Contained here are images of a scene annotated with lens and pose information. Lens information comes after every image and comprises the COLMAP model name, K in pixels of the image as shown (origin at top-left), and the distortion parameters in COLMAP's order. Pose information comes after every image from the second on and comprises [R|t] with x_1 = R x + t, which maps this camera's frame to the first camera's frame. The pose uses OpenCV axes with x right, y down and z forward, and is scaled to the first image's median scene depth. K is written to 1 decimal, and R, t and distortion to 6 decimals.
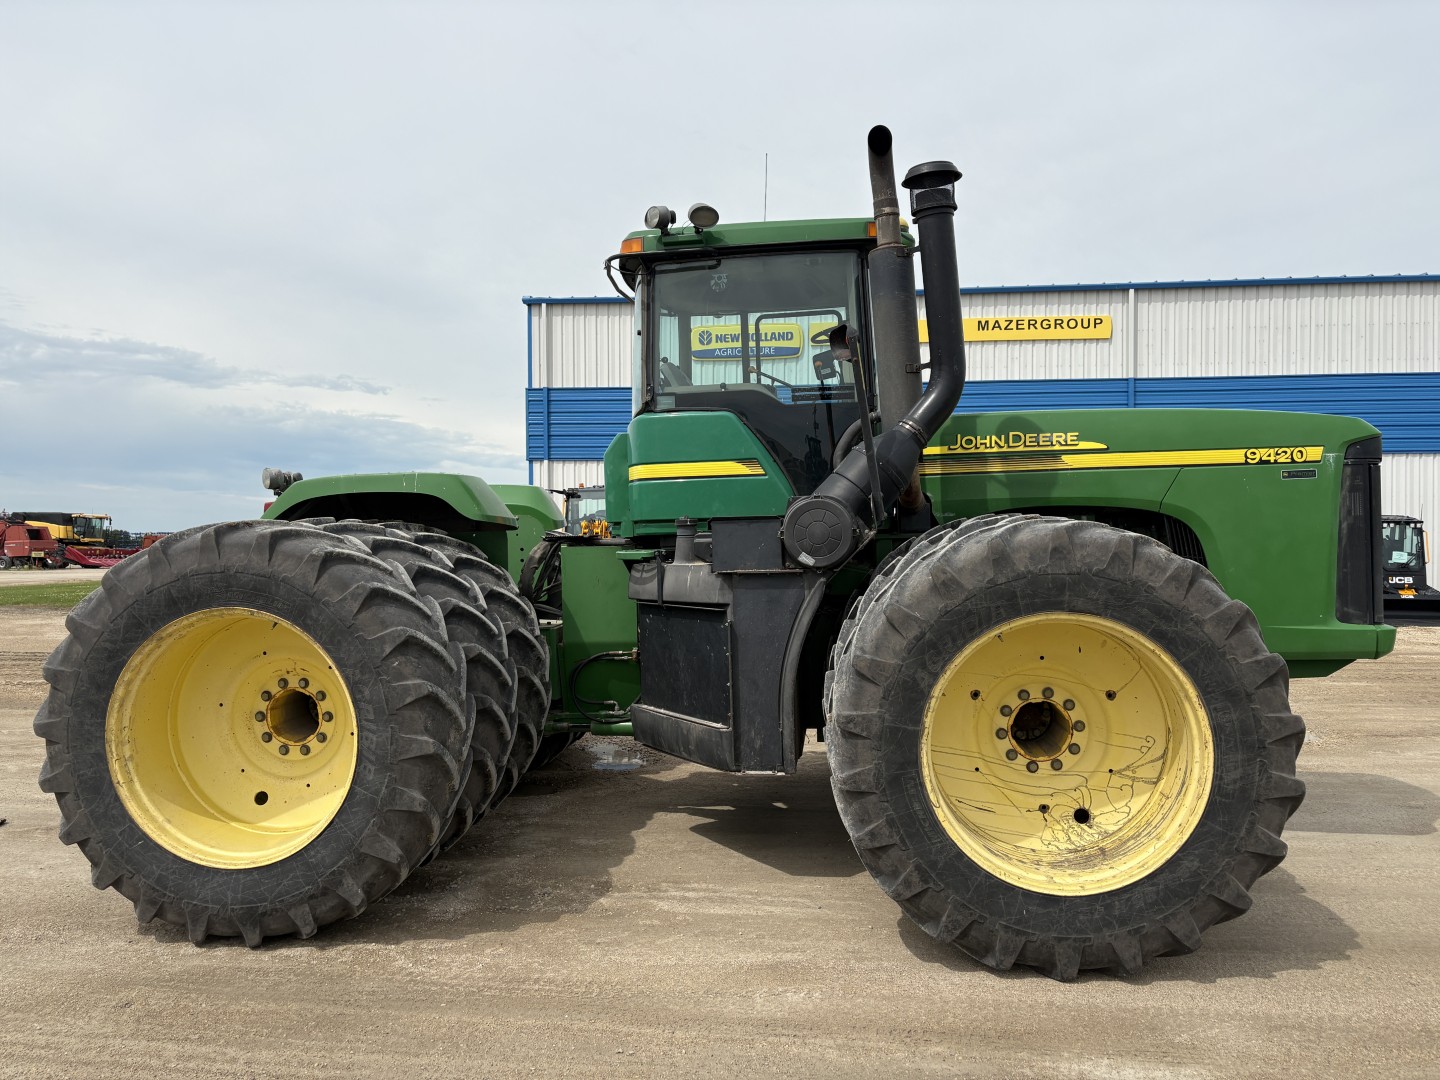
lens RADIAL K [[1083.1, 0, 724.8], [0, 1083.1, 540.6], [0, 0, 1]] dist [0.071856, -0.084241]
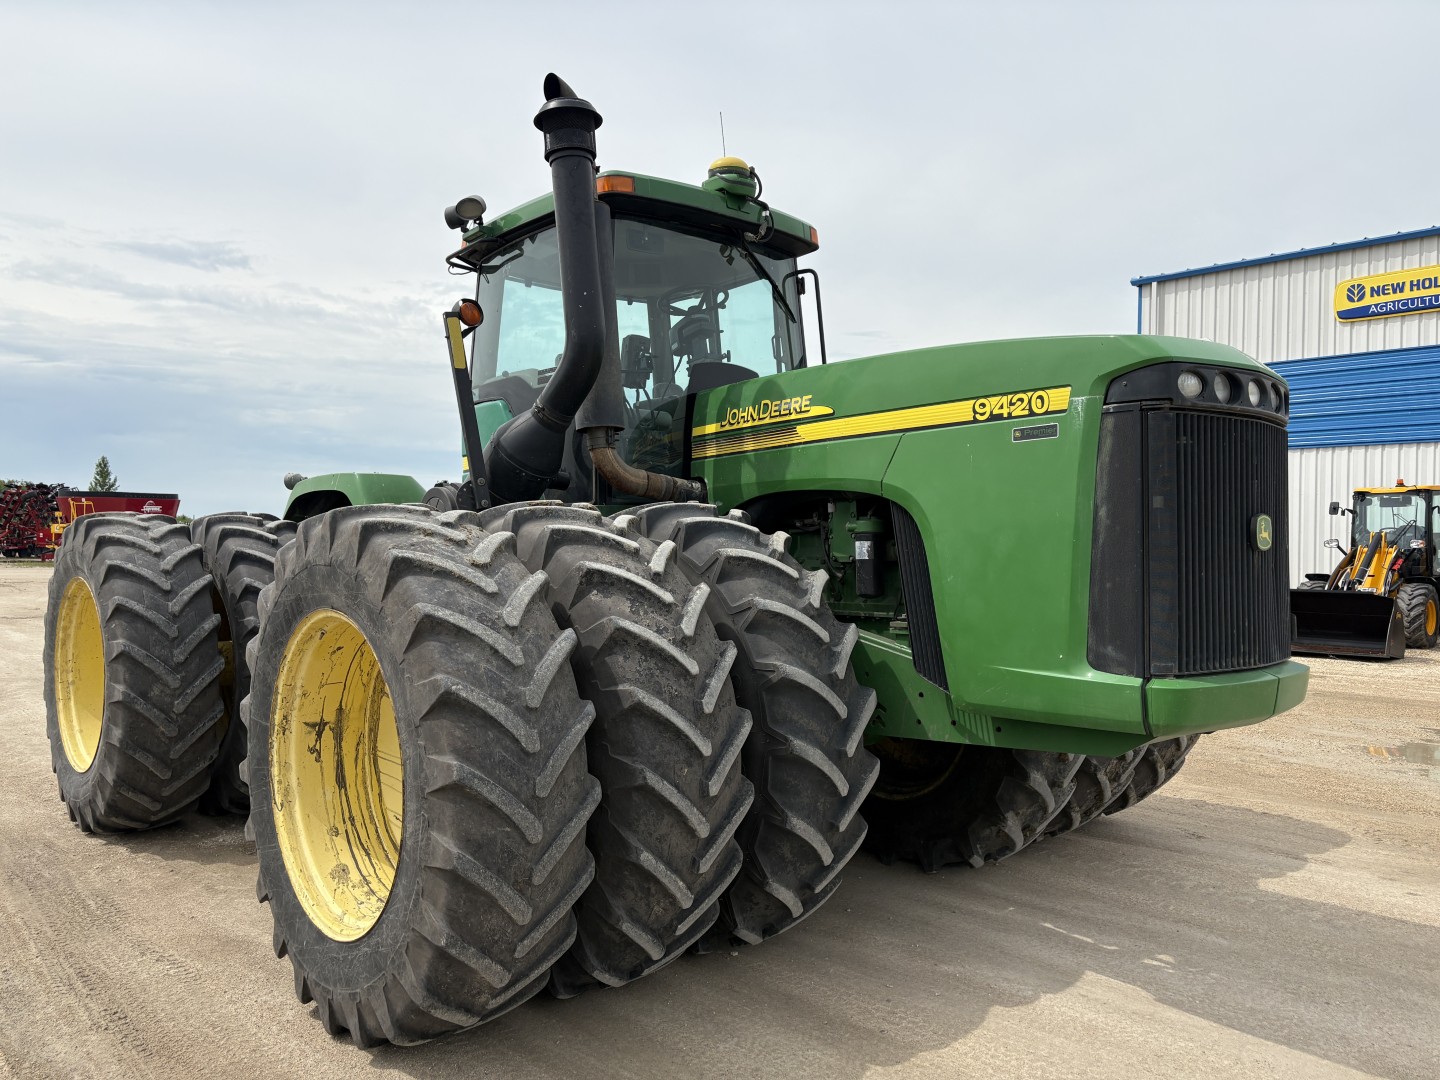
lens RADIAL K [[1083.1, 0, 724.8], [0, 1083.1, 540.6], [0, 0, 1]] dist [0.071856, -0.084241]
pose [[0.740237, 0.007796, -0.672301, 0.812603], [-0.011270, 0.999936, -0.000813, 0.005082], [0.672252, 0.008179, 0.740278, 0.404110]]
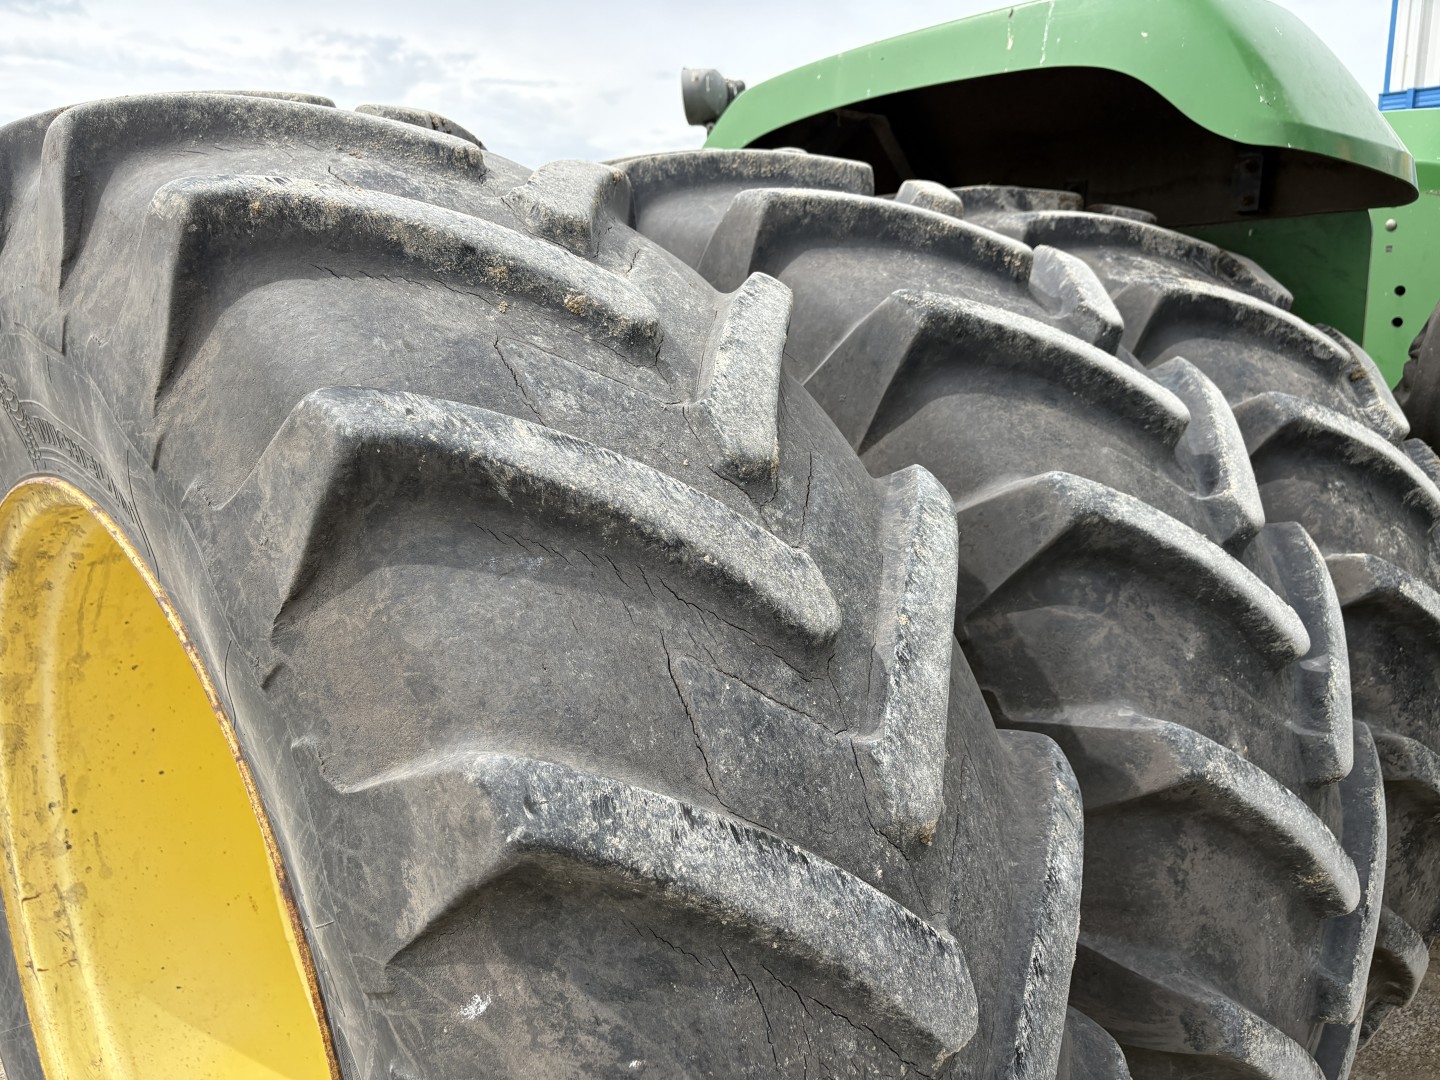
lens RADIAL K [[1083.1, 0, 724.8], [0, 1083.1, 540.6], [0, 0, 1]] dist [0.071856, -0.084241]
pose [[0.772230, 0.119676, -0.623970, -0.149950], [0.004275, 0.981098, 0.193463, 0.022055], [0.635329, -0.152066, 0.757122, 0.697572]]
